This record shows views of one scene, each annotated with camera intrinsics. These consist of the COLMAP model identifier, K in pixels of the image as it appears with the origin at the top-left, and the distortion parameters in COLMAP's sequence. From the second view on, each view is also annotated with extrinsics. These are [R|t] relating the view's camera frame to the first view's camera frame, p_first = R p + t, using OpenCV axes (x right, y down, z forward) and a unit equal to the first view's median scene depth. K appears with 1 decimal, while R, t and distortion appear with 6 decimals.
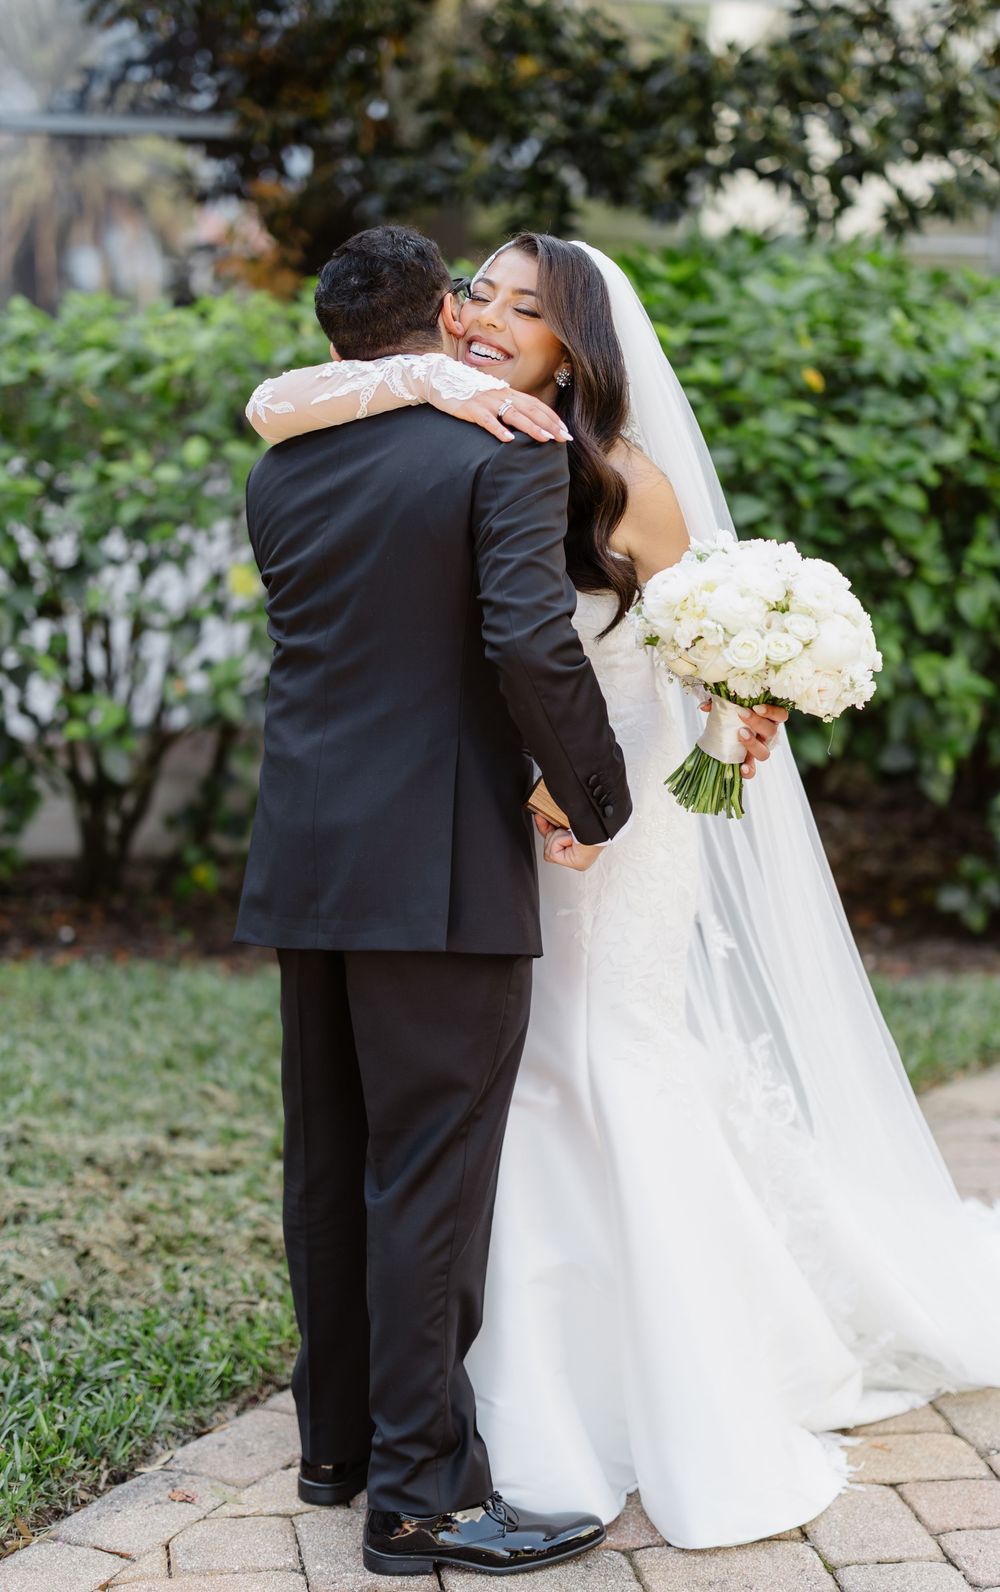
lens RADIAL K [[2509.7, 0, 511.6], [0, 2509.7, 791.3], [0, 0, 1]] dist [0.065276, 0.000000]
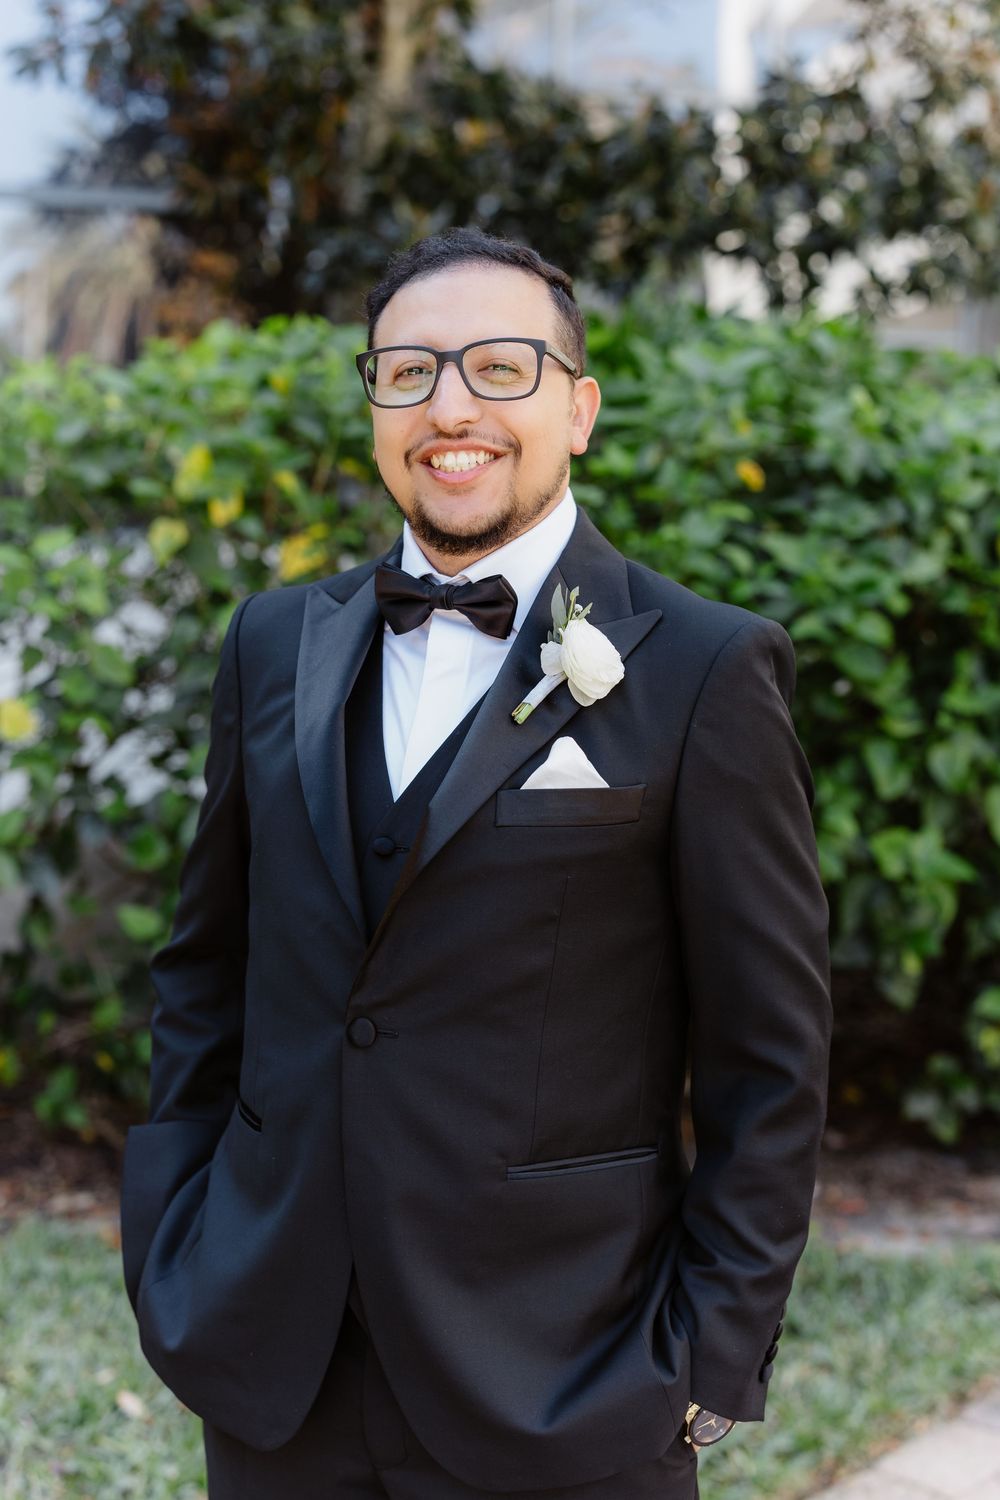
lens RADIAL K [[2105.9, 0, 515.4], [0, 2105.9, 792.0], [0, 0, 1]] dist [0.033559, 0.000000]
pose [[0.999739, 0.017742, -0.014394, 0.055611], [-0.017822, 0.999826, -0.005489, -0.057304], [0.014294, 0.005745, 0.999881, 0.327850]]
